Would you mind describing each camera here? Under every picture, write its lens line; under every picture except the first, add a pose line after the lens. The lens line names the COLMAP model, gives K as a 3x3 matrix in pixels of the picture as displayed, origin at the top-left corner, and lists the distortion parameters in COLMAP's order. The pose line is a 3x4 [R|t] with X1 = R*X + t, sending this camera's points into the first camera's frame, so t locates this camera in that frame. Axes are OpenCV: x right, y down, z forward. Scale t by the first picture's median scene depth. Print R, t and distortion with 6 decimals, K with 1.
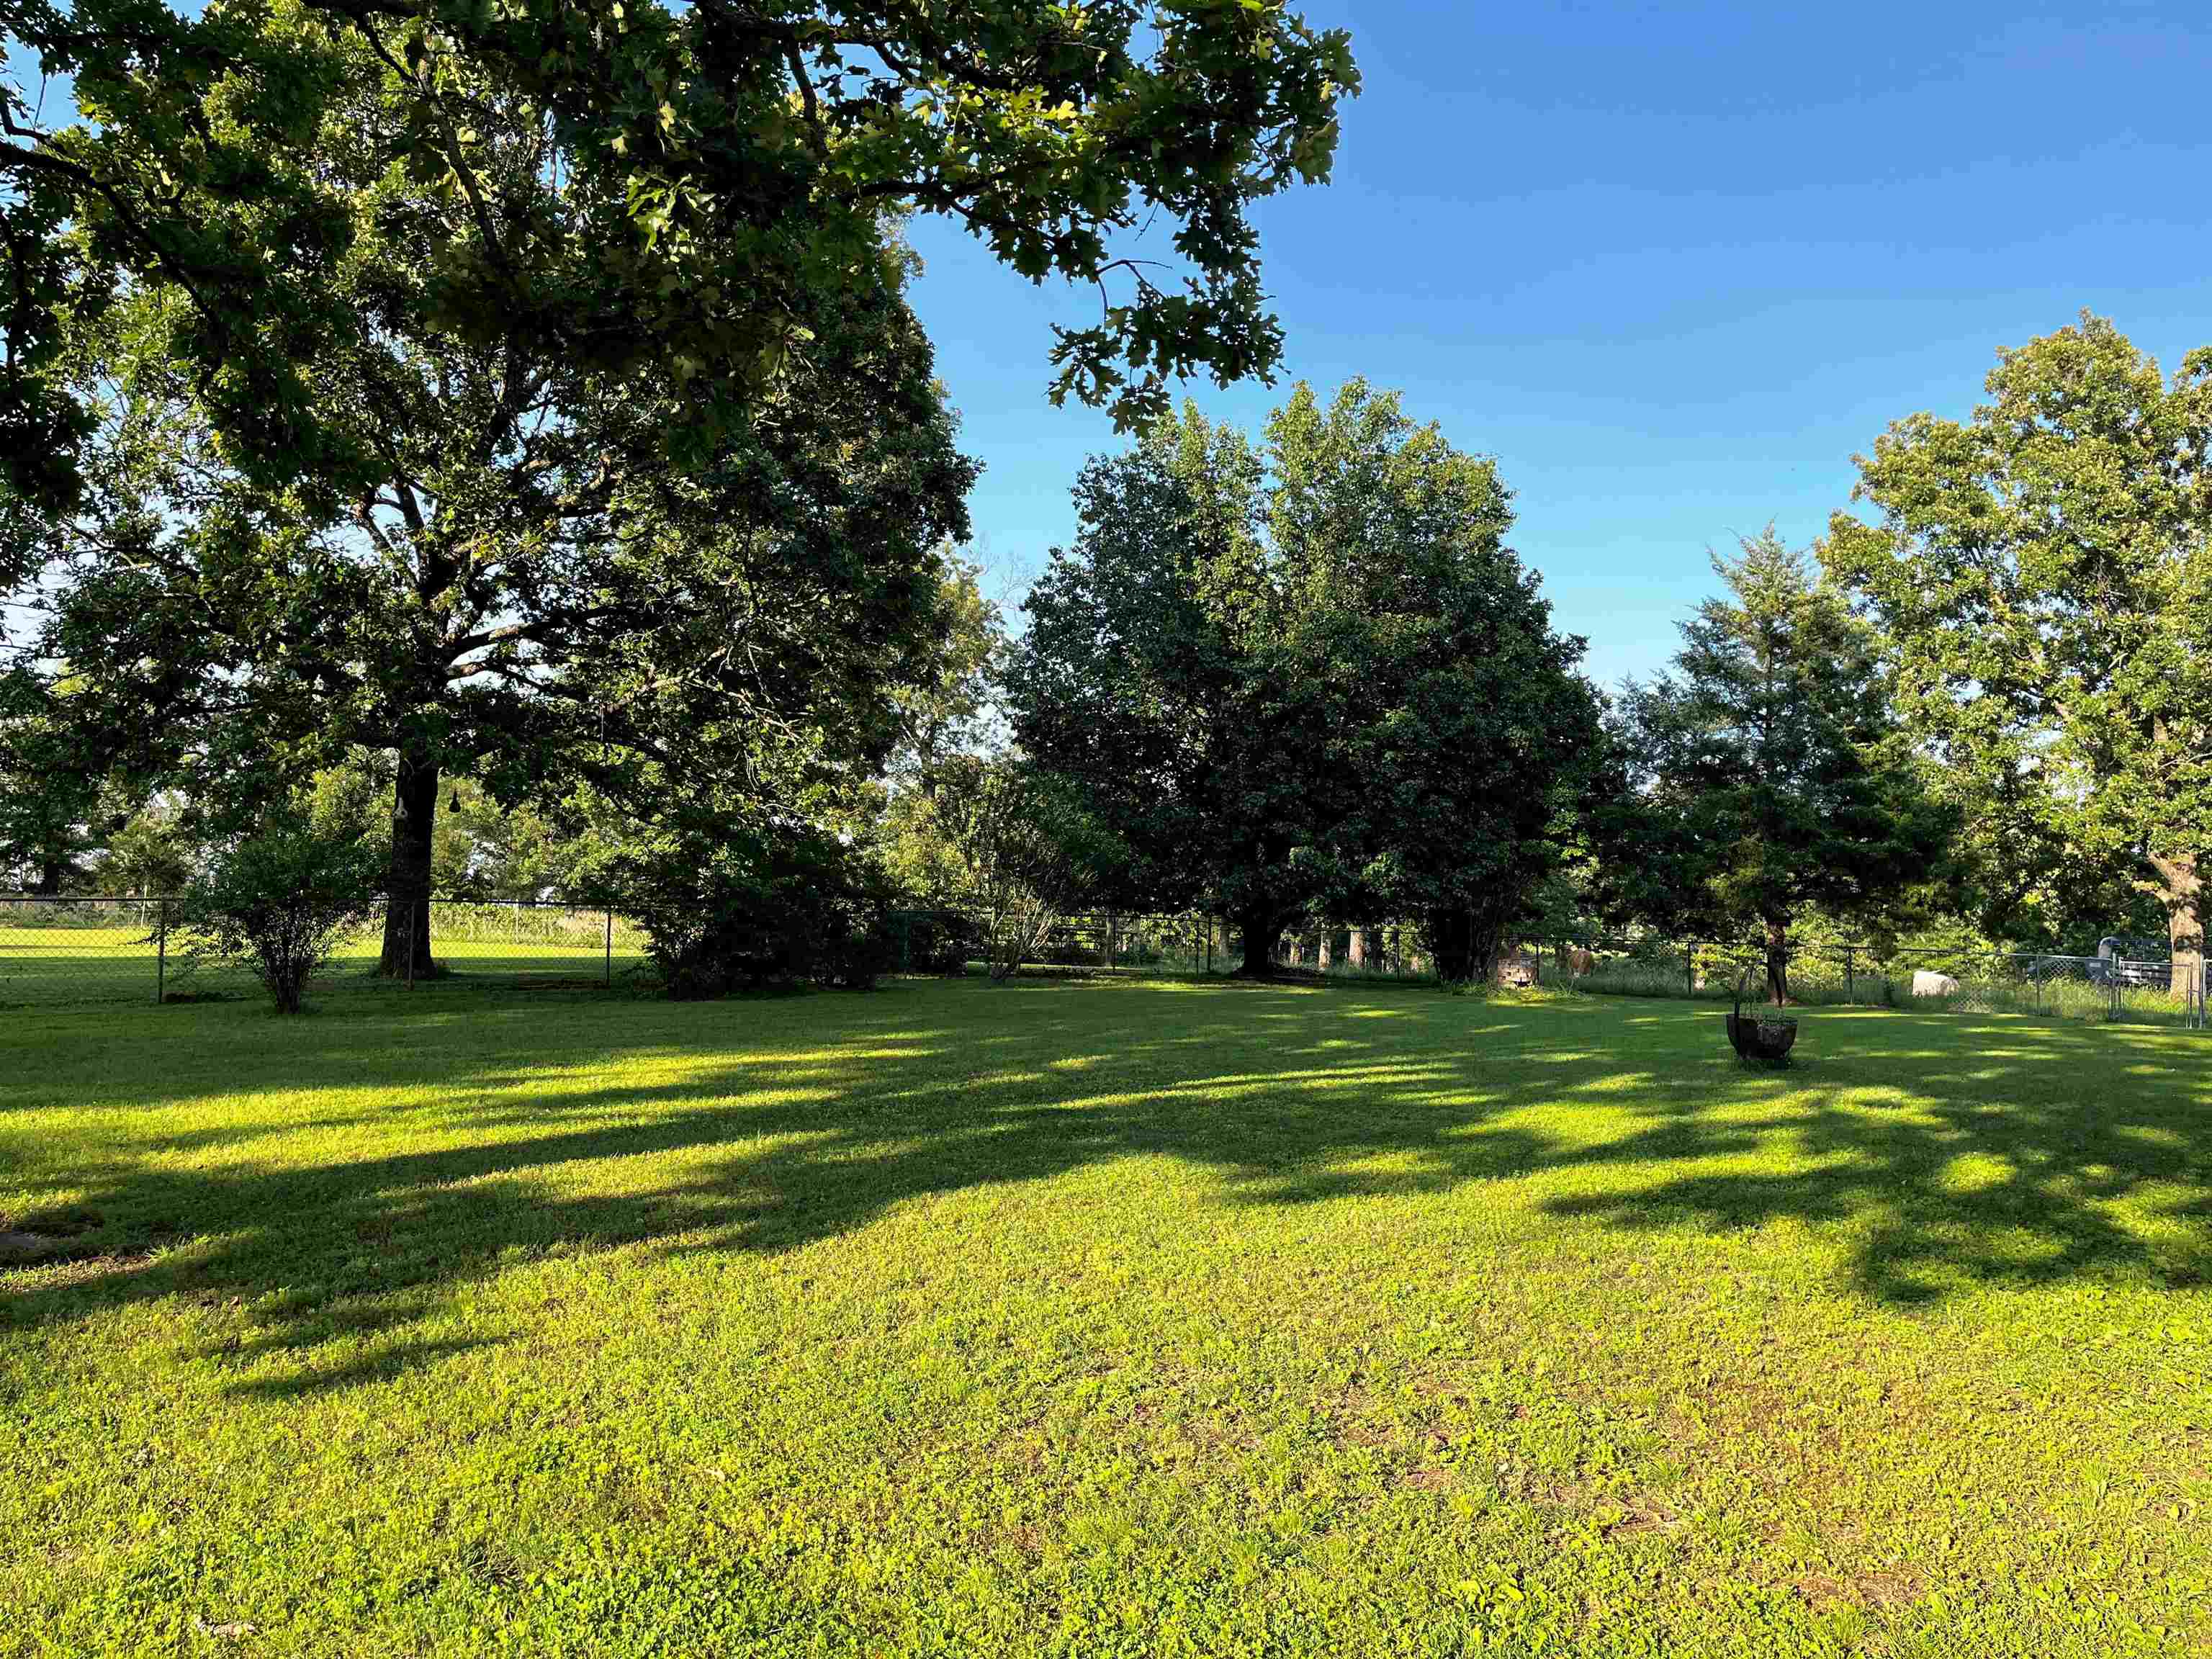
lens RADIAL K [[1677.0, 0, 1106.5], [0, 1677.0, 828.9], [0, 0, 1]] dist [-0.000019, 0.000018]
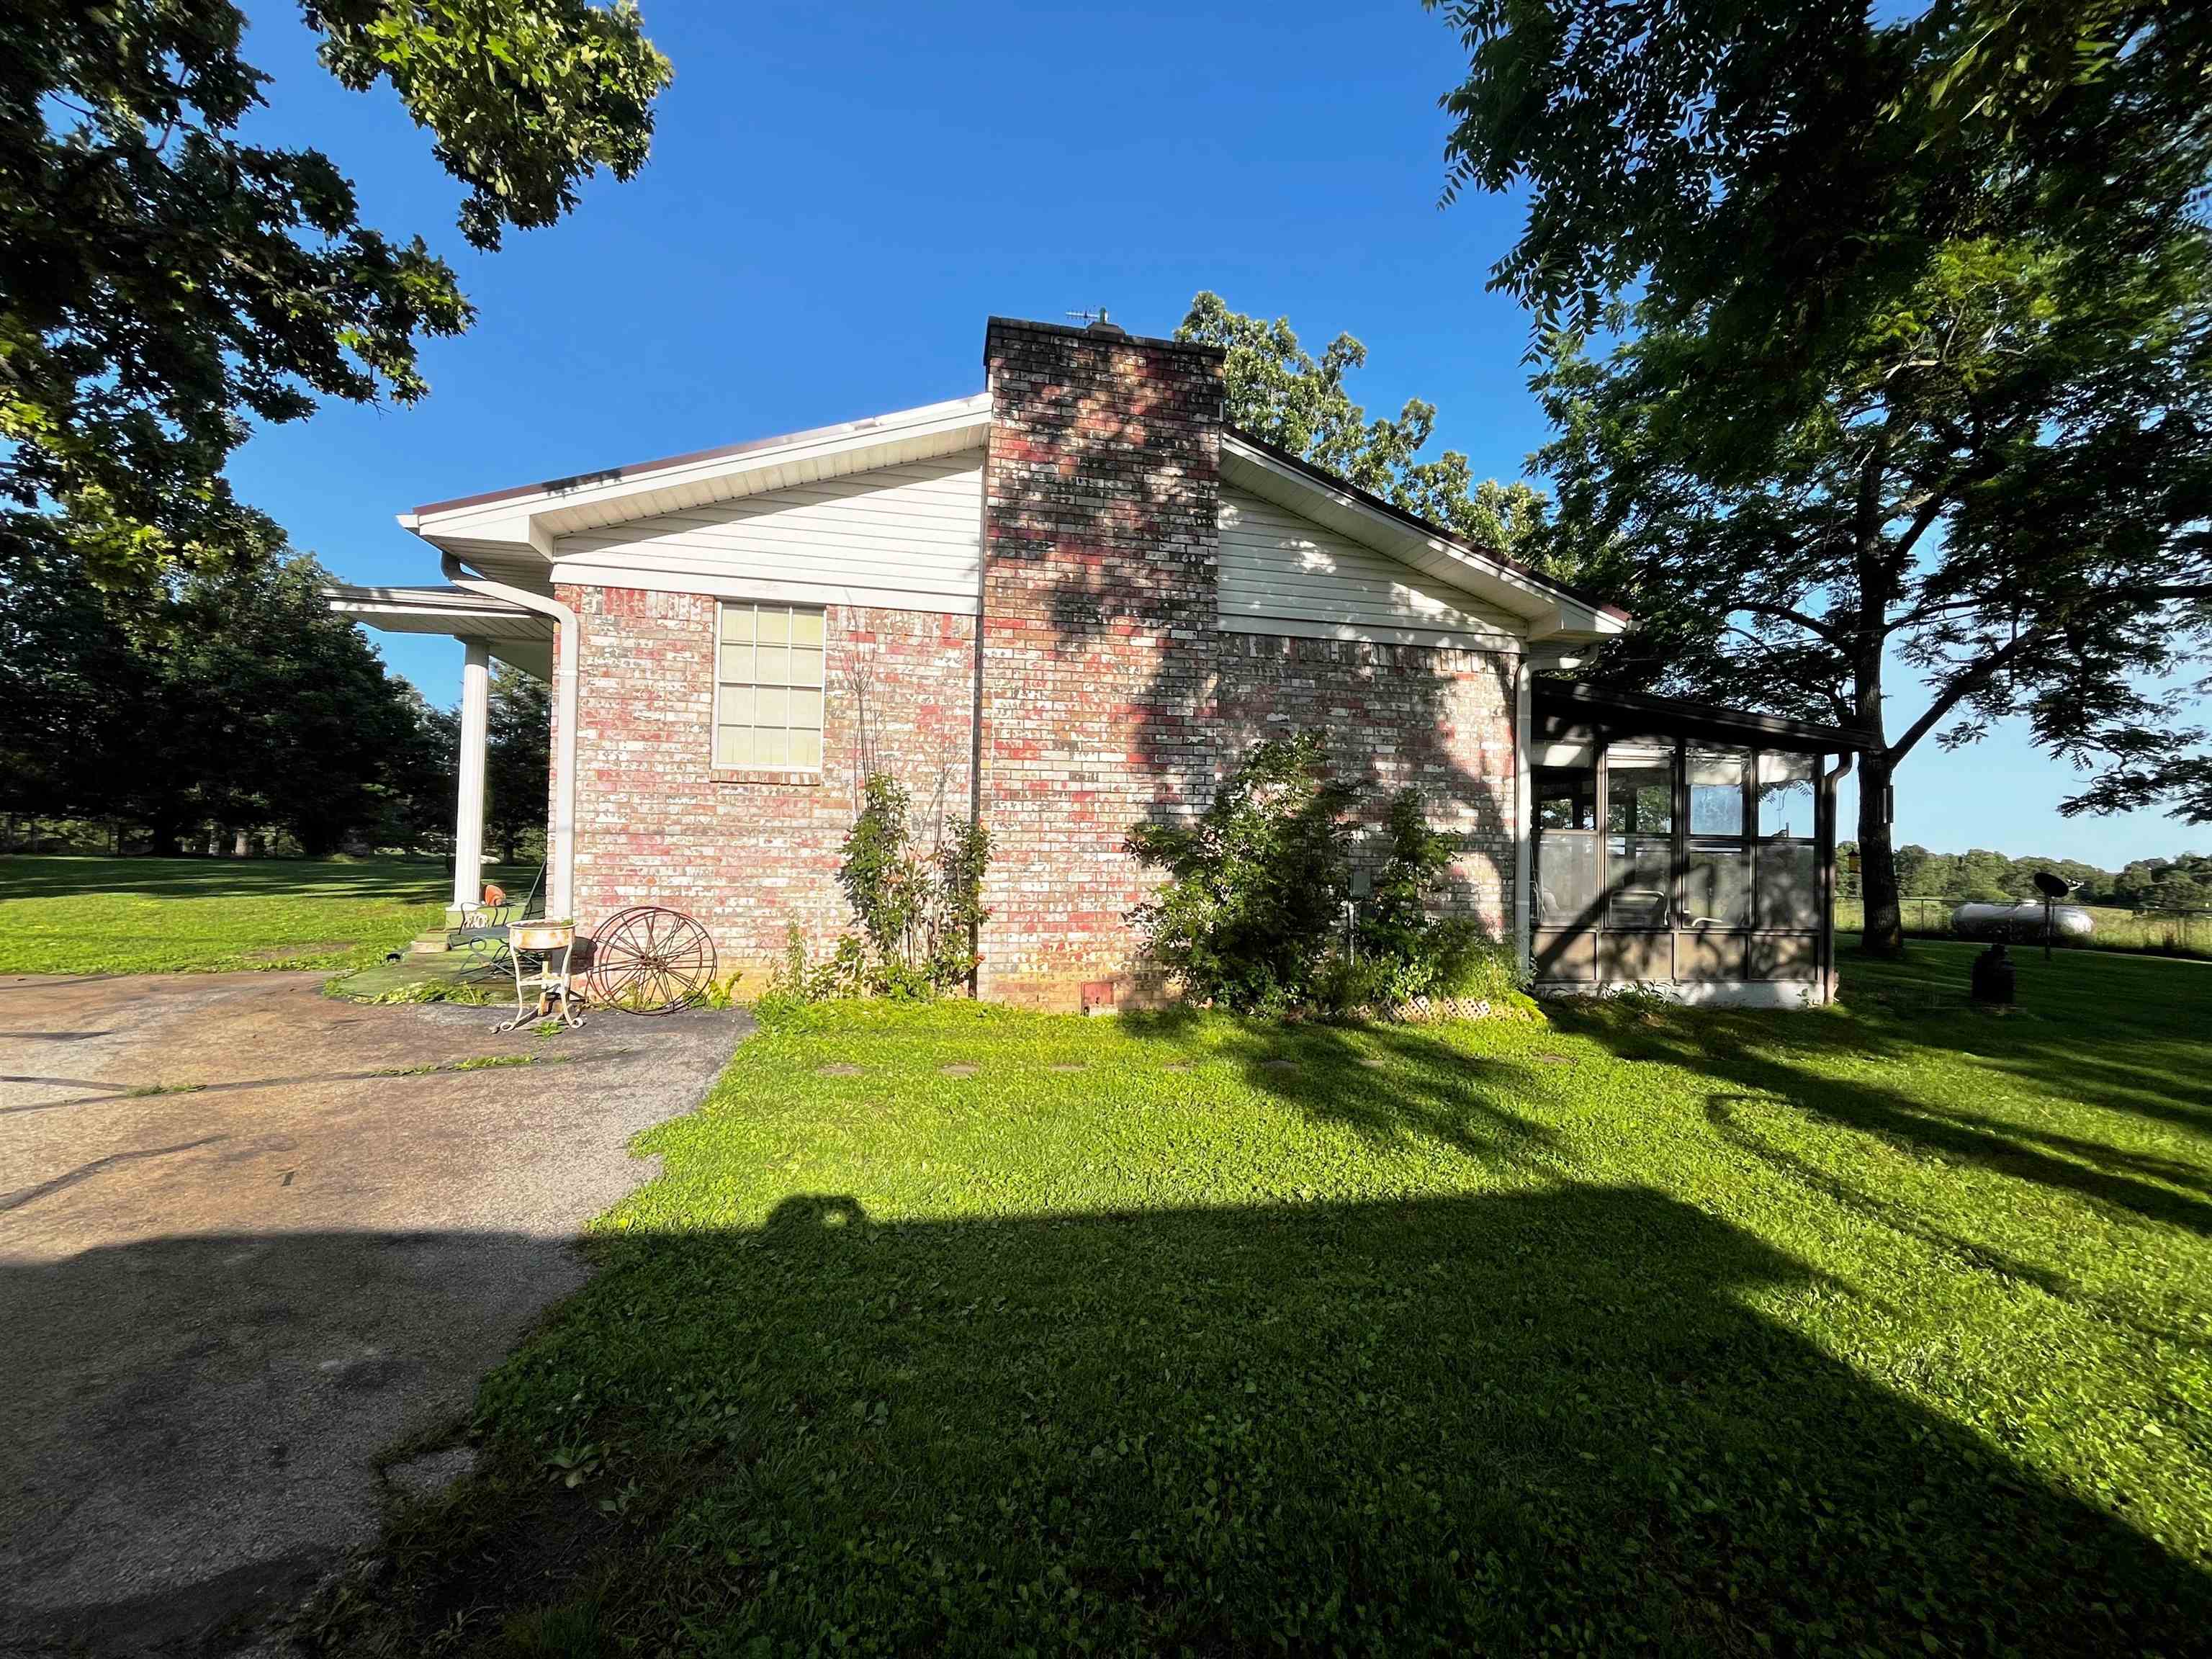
lens RADIAL K [[887.6, 0, 1115.1], [0, 887.6, 830.0], [0, 0, 1]] dist [-0.000292, -0.000112]
pose [[0.604300, 0.027224, 0.796292, -0.037345], [-0.057943, 0.998271, 0.009843, -0.000581], [-0.794647, -0.052088, 0.604833, -0.296894]]
